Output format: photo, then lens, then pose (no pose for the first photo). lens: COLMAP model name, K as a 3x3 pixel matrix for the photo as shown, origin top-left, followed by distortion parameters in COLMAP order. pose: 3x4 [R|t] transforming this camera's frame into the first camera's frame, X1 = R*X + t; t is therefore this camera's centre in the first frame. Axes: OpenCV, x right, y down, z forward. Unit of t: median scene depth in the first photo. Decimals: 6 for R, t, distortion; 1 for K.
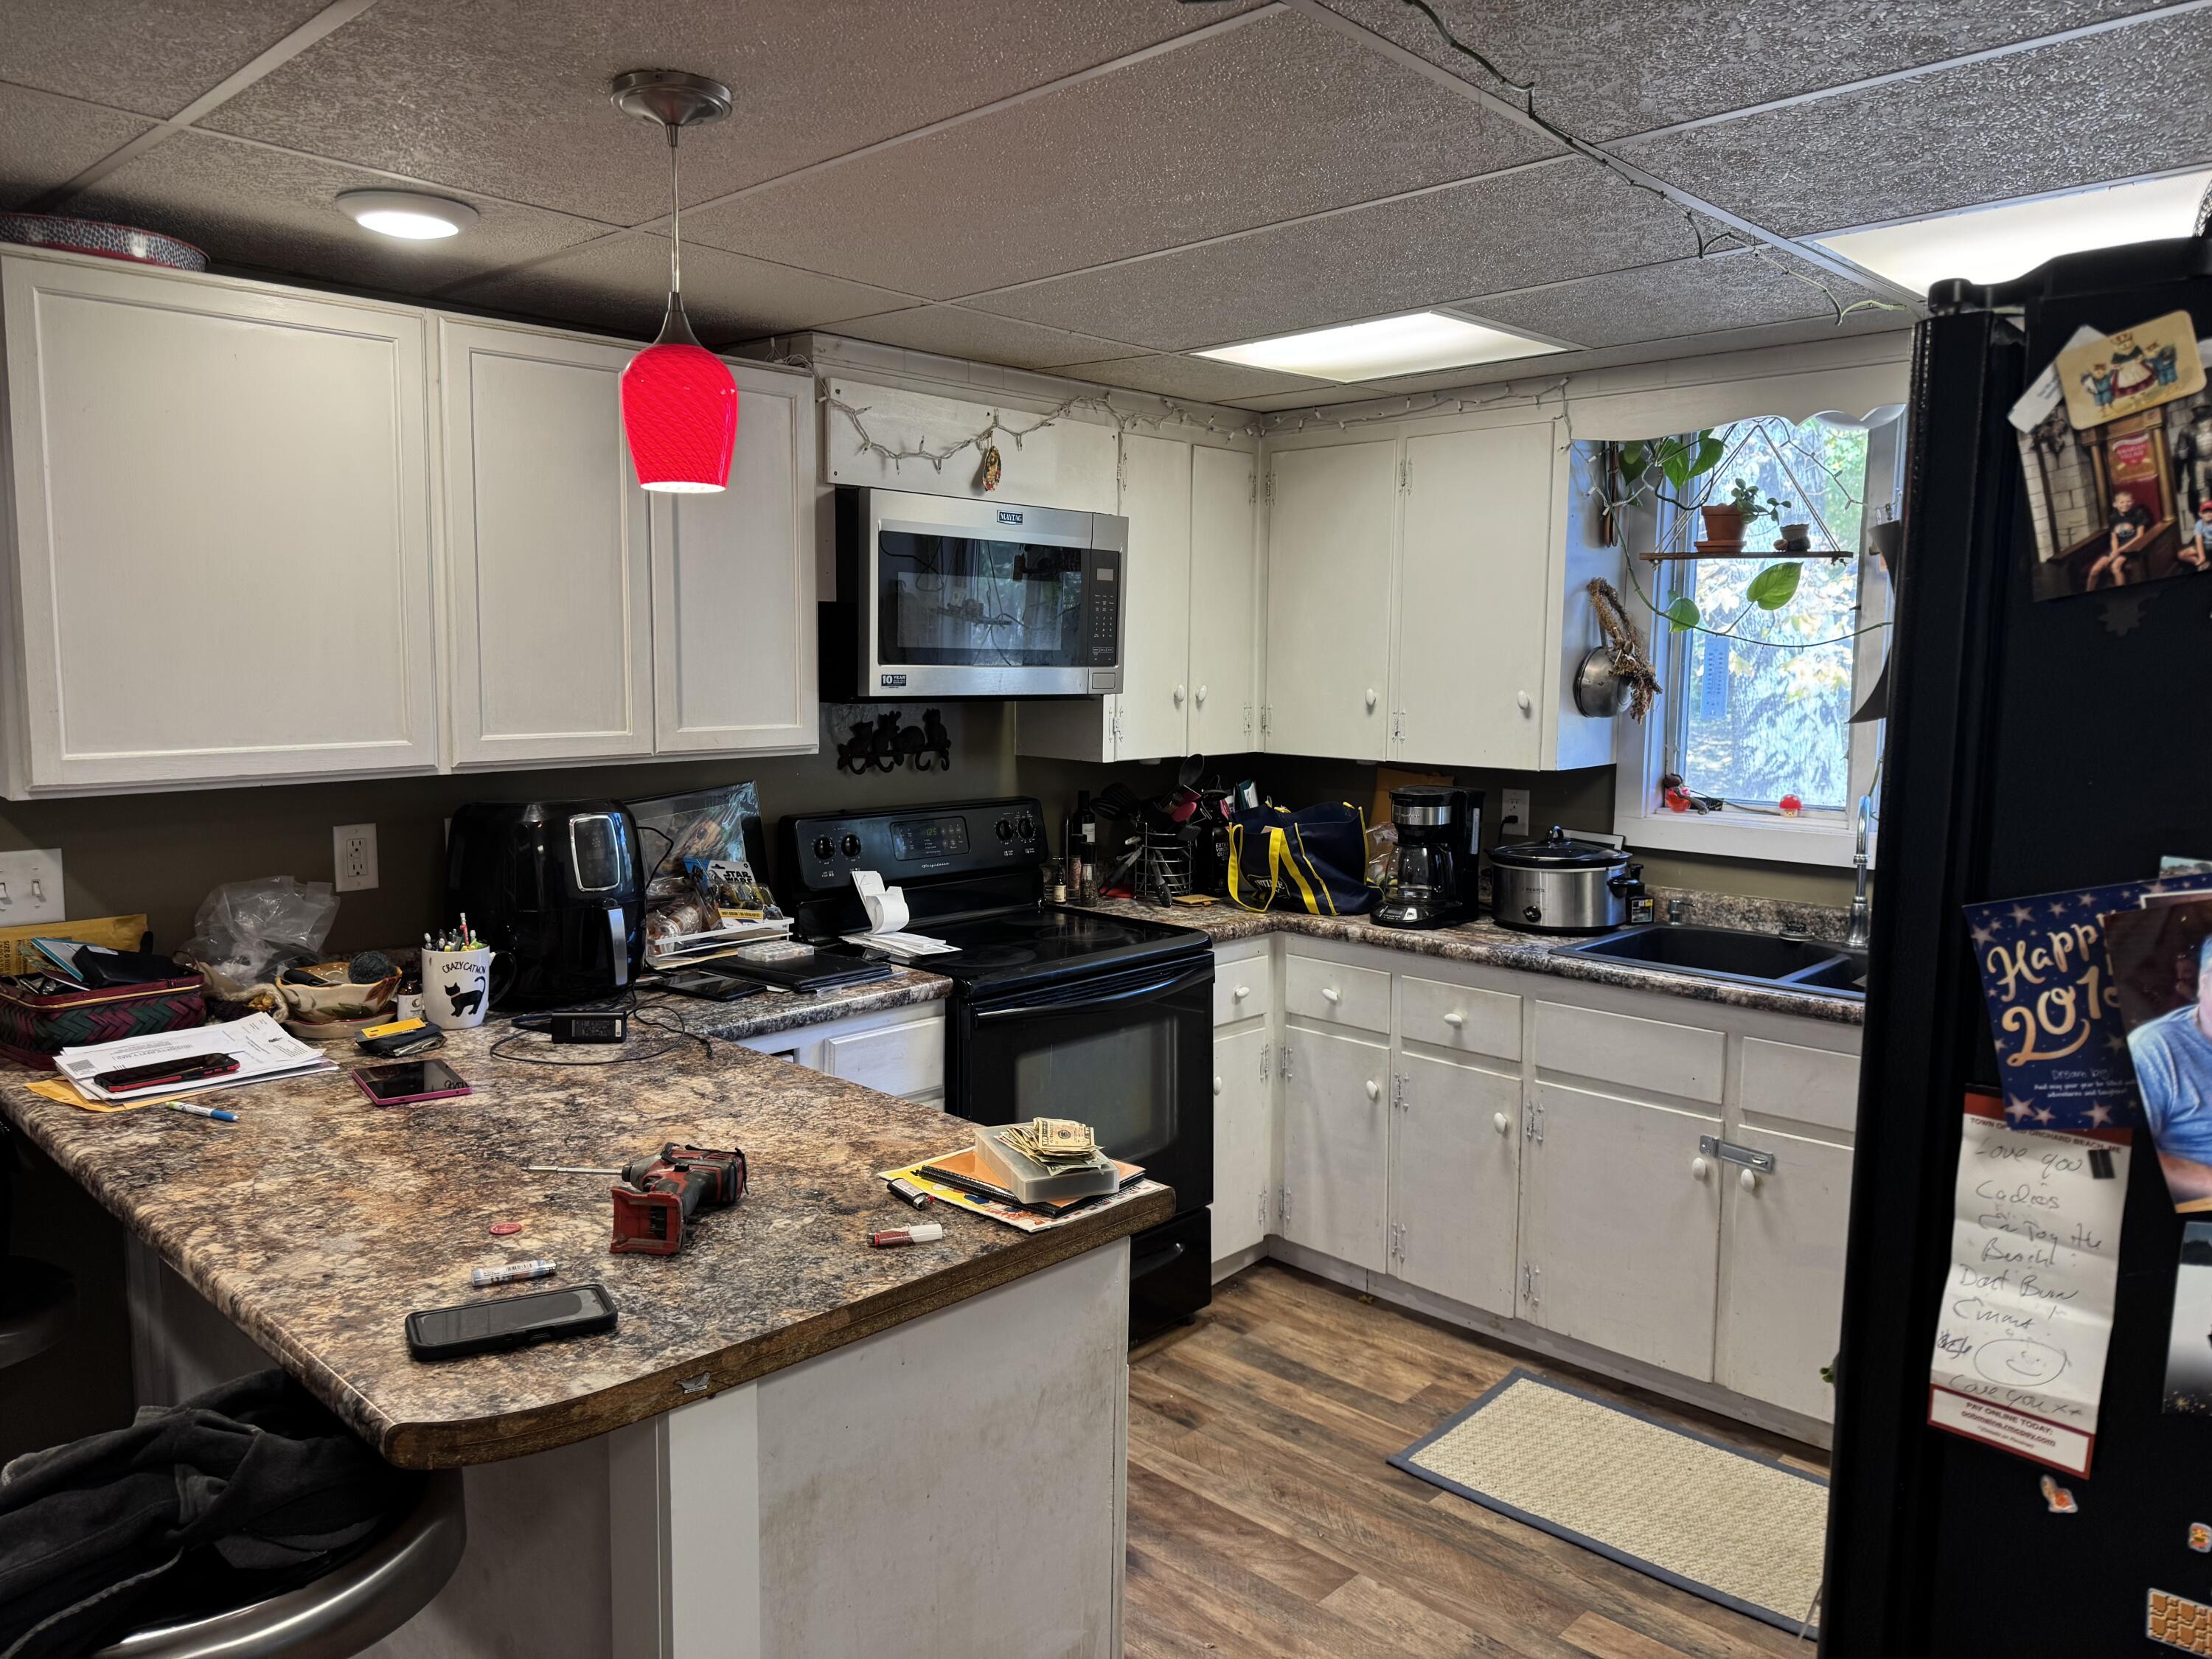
lens RADIAL K [[1547.1, 0, 1106.0], [0, 1547.1, 829.5], [0, 0, 1]] dist [0.115624, -0.125427]
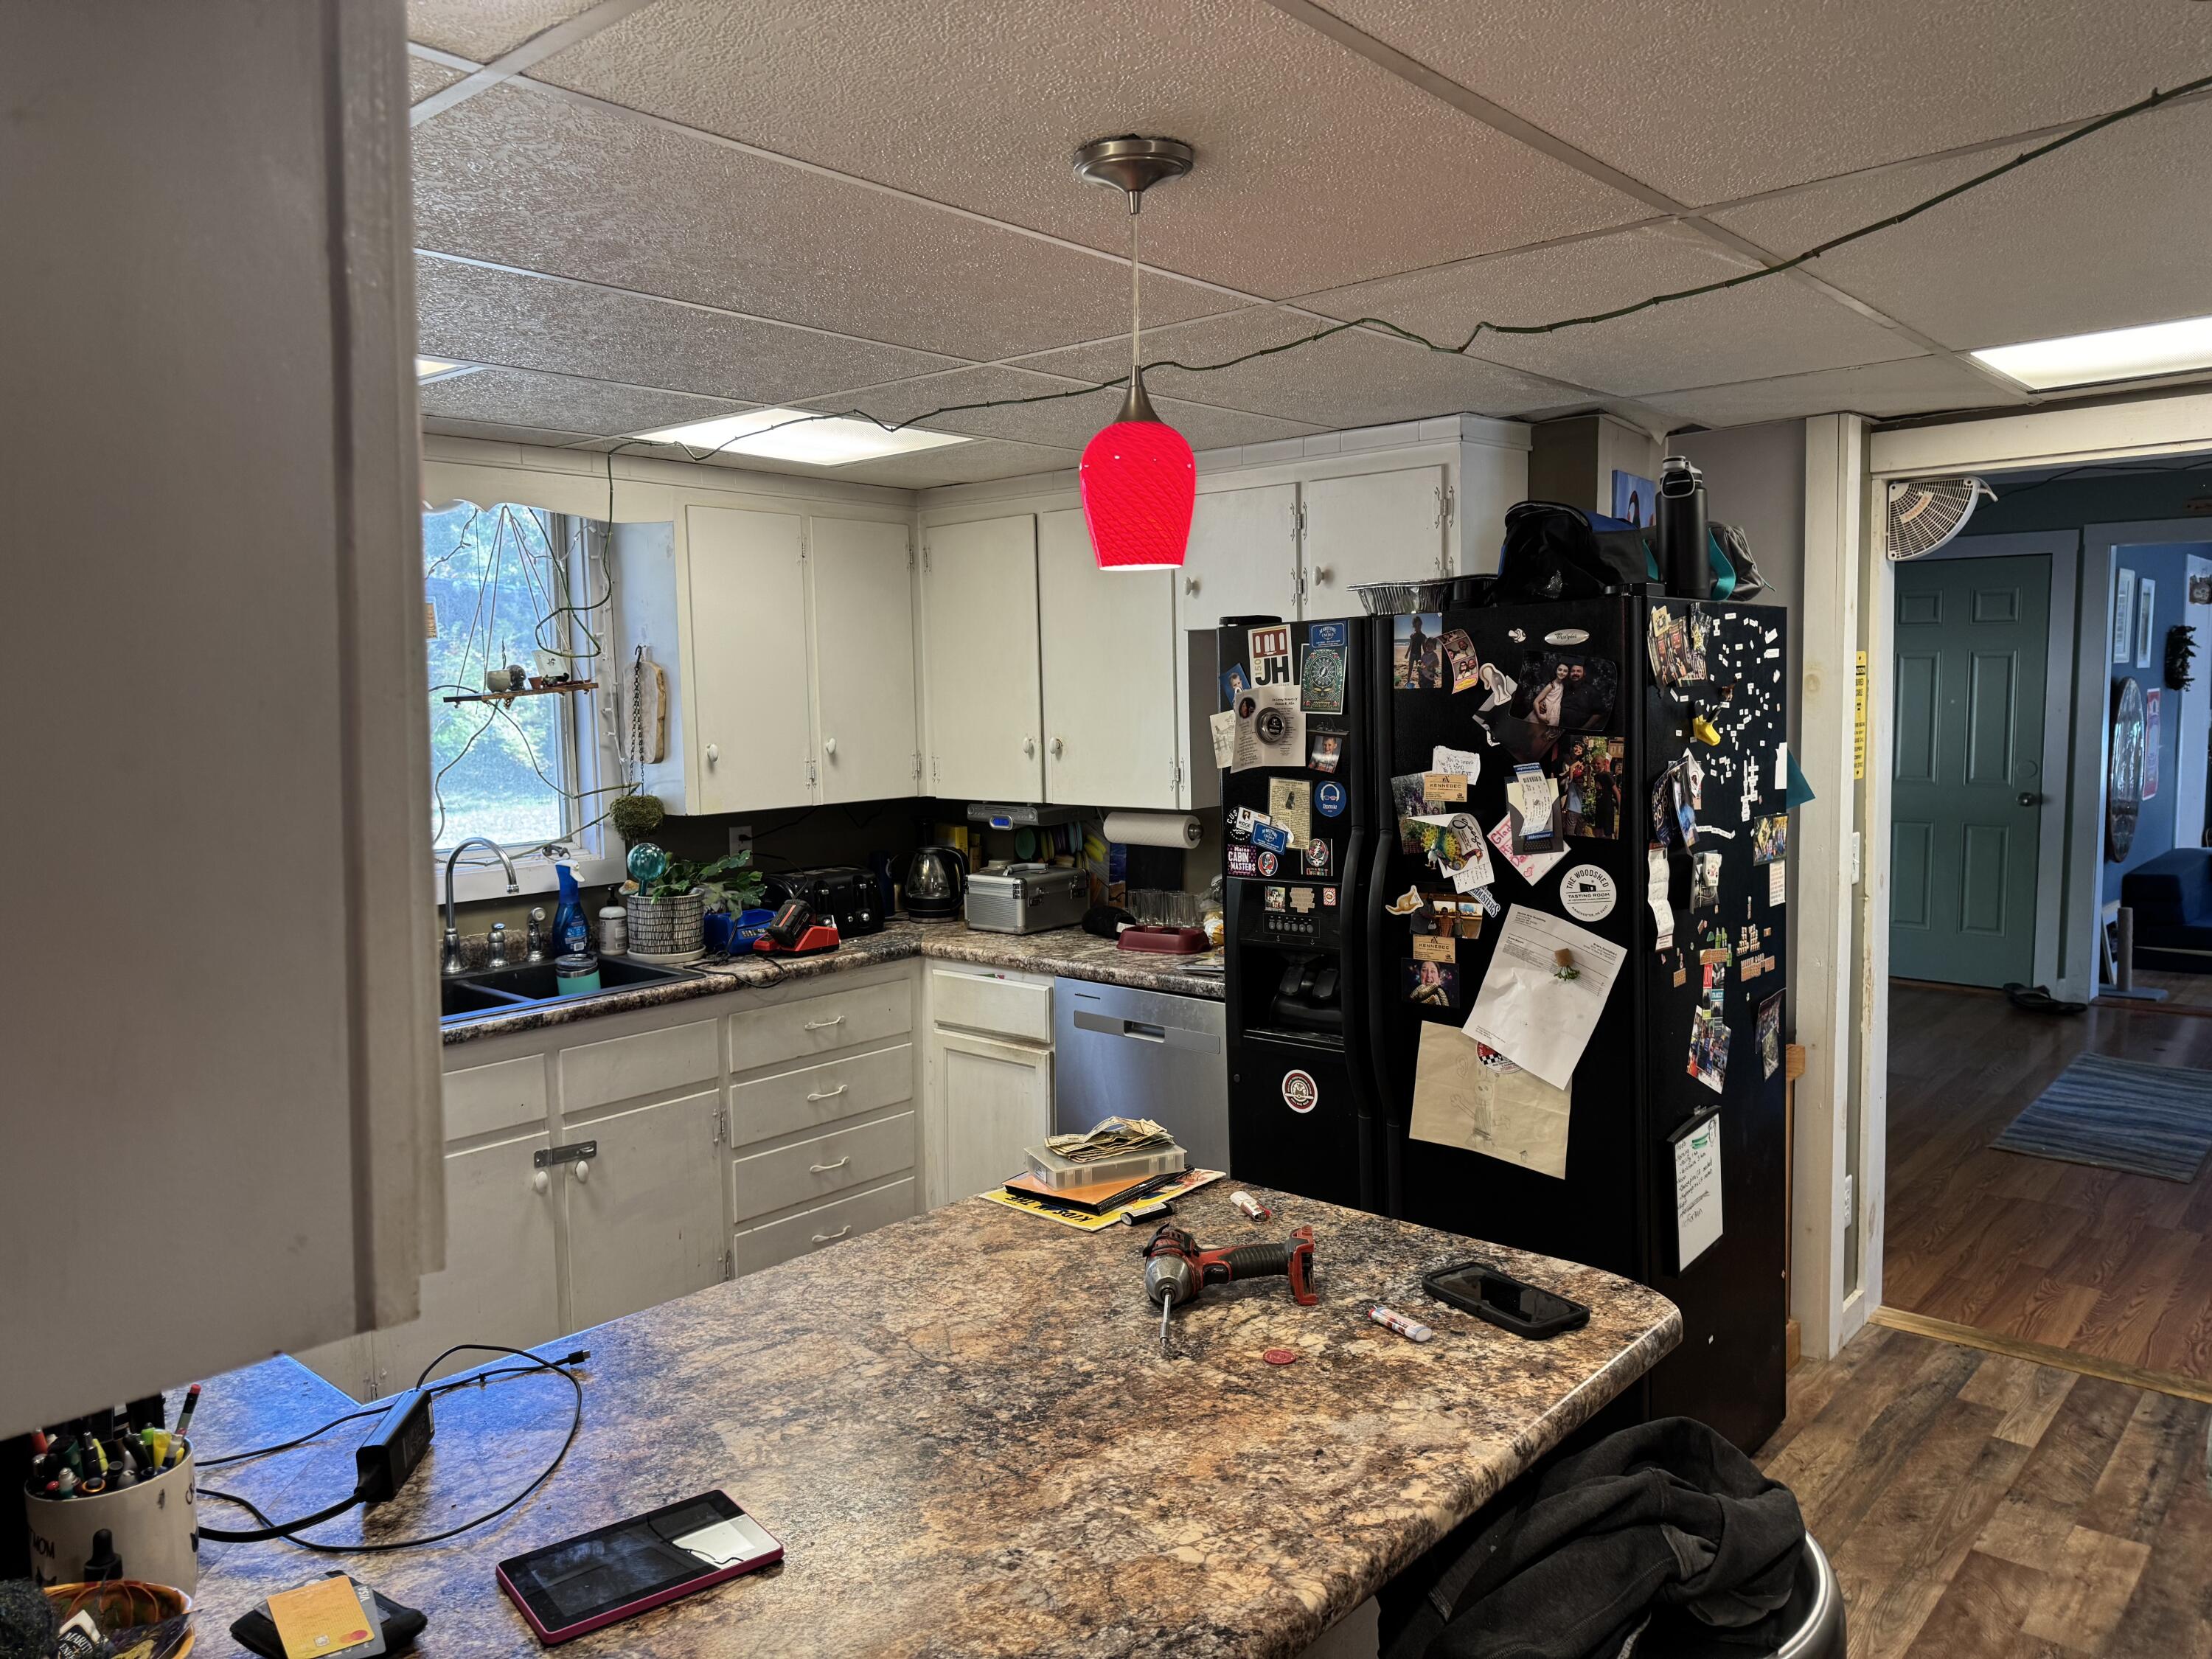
lens RADIAL K [[1547.1, 0, 1106.0], [0, 1547.1, 829.5], [0, 0, 1]] dist [0.115624, -0.125427]
pose [[-0.053142, -0.093874, 0.994165, -1.180236], [0.126558, 0.986910, 0.099954, -0.144473], [-0.990535, 0.131132, -0.040566, 1.033605]]
